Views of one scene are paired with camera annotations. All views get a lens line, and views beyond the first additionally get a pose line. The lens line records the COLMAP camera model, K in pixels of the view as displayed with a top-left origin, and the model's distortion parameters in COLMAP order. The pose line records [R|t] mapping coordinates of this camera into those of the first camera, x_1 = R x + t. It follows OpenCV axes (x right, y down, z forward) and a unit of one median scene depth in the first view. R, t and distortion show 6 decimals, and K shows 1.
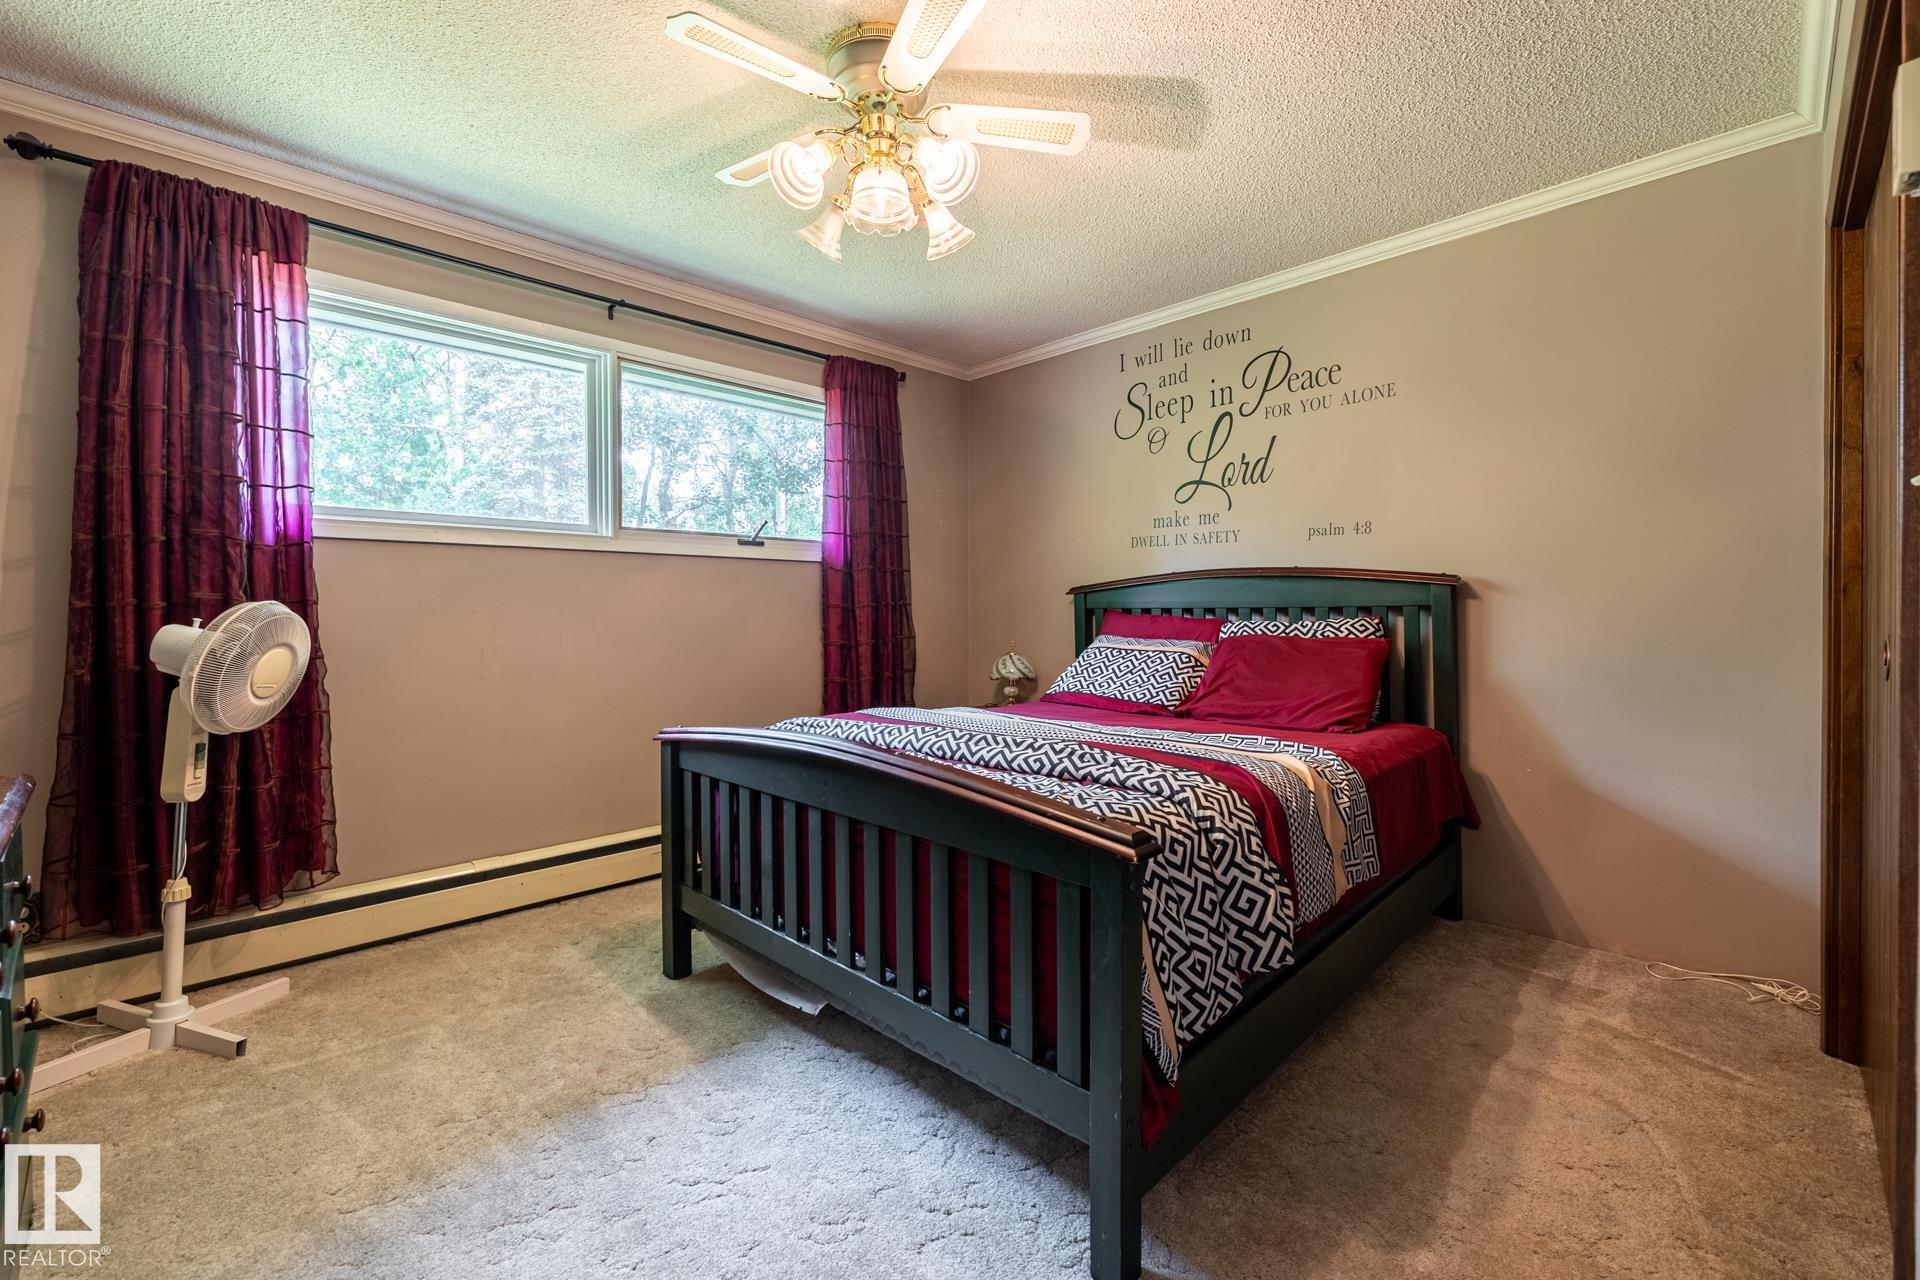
lens RADIAL K [[811.0, 0, 955.2], [0, 811.0, 628.5], [0, 0, 1]] dist [0.000011, 0.000415]
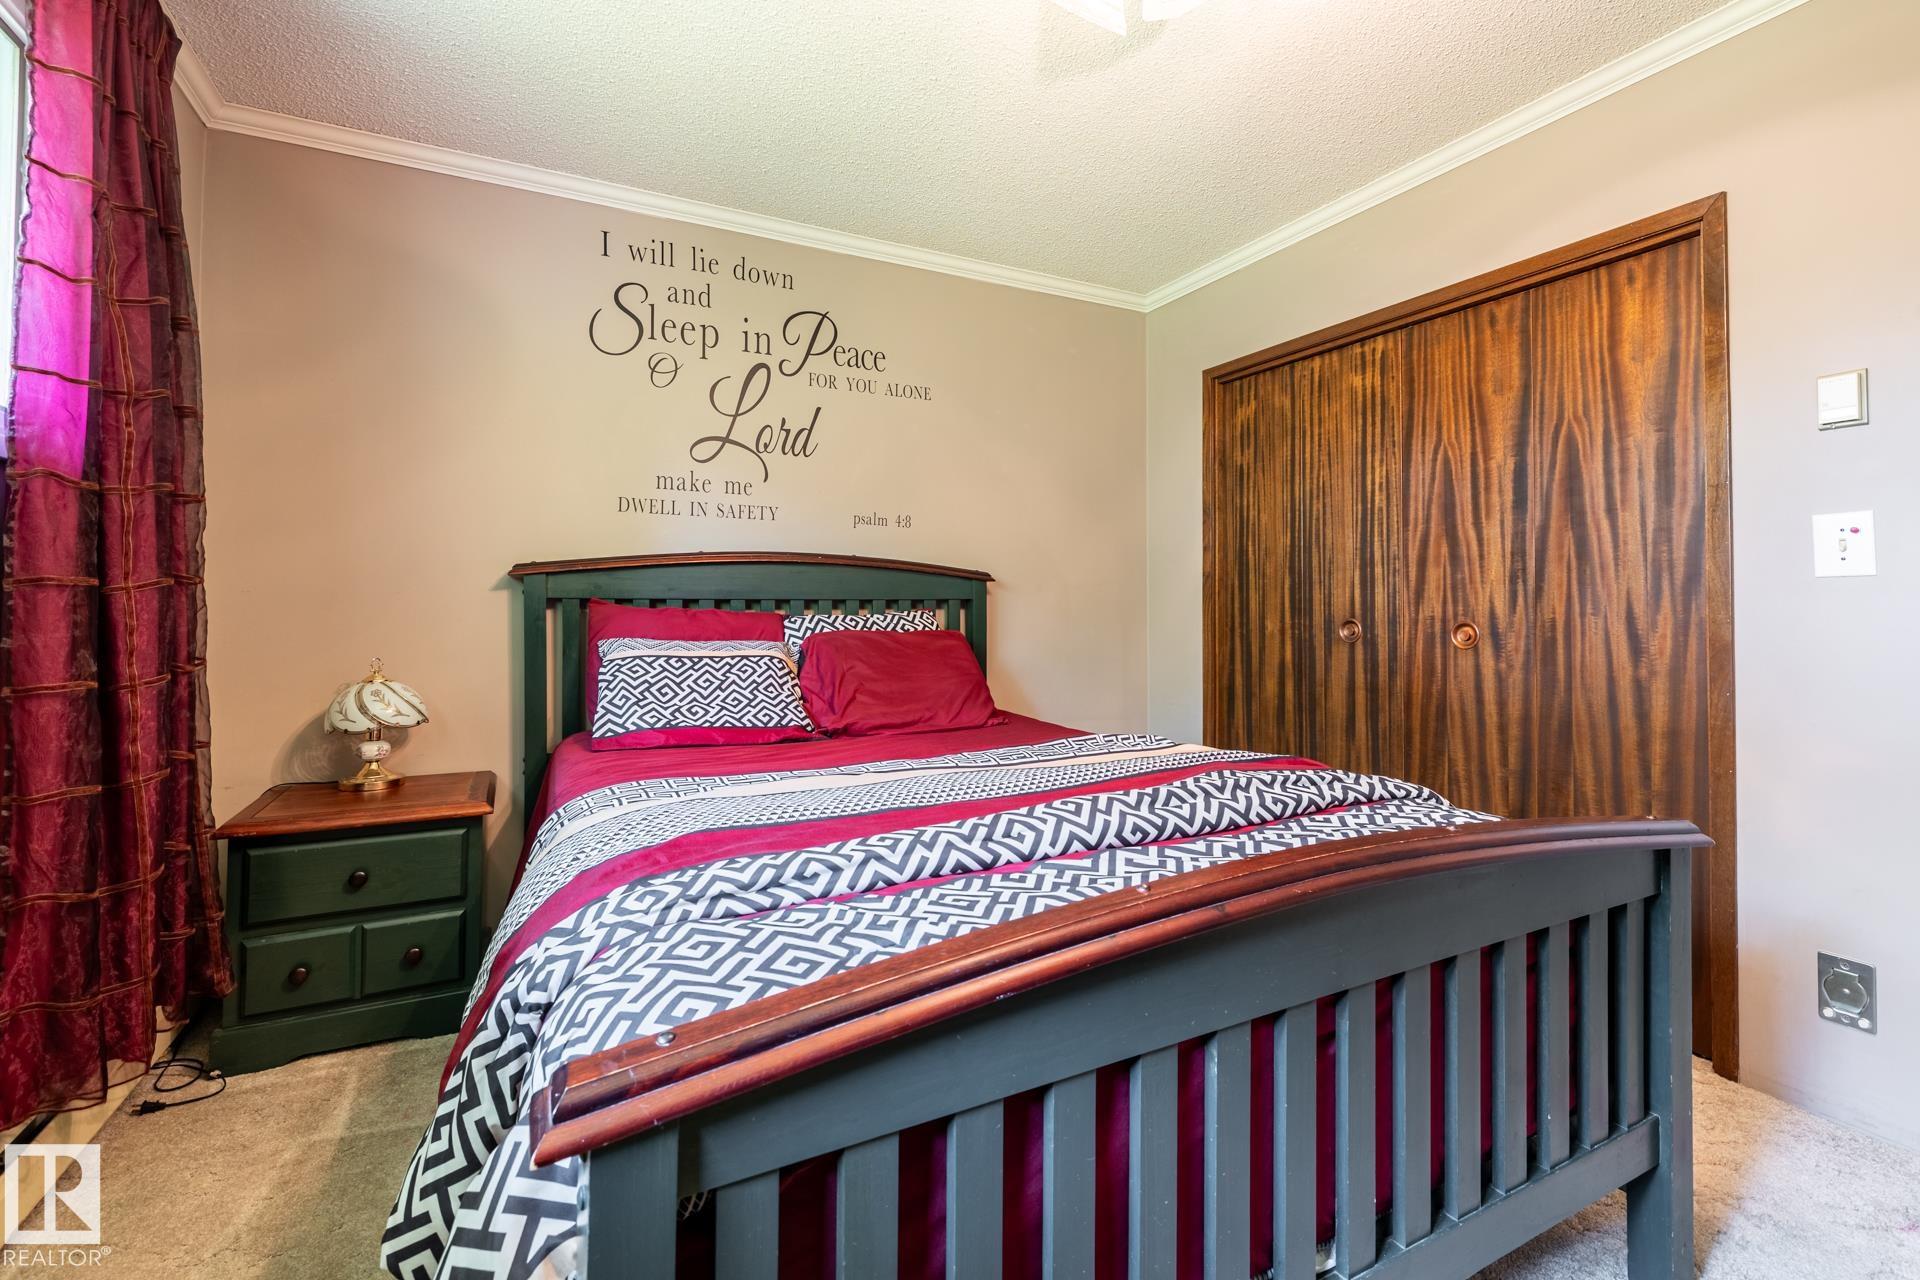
lens RADIAL K [[811.0, 0, 929.1], [0, 811.0, 593.0], [0, 0, 1]] dist [0.000011, 0.000415]
pose [[0.317757, 0.015394, 0.948047, -0.404244], [0.016329, 0.999631, -0.021704, -0.011465], [-0.948032, 0.022378, 0.317388, 0.594597]]
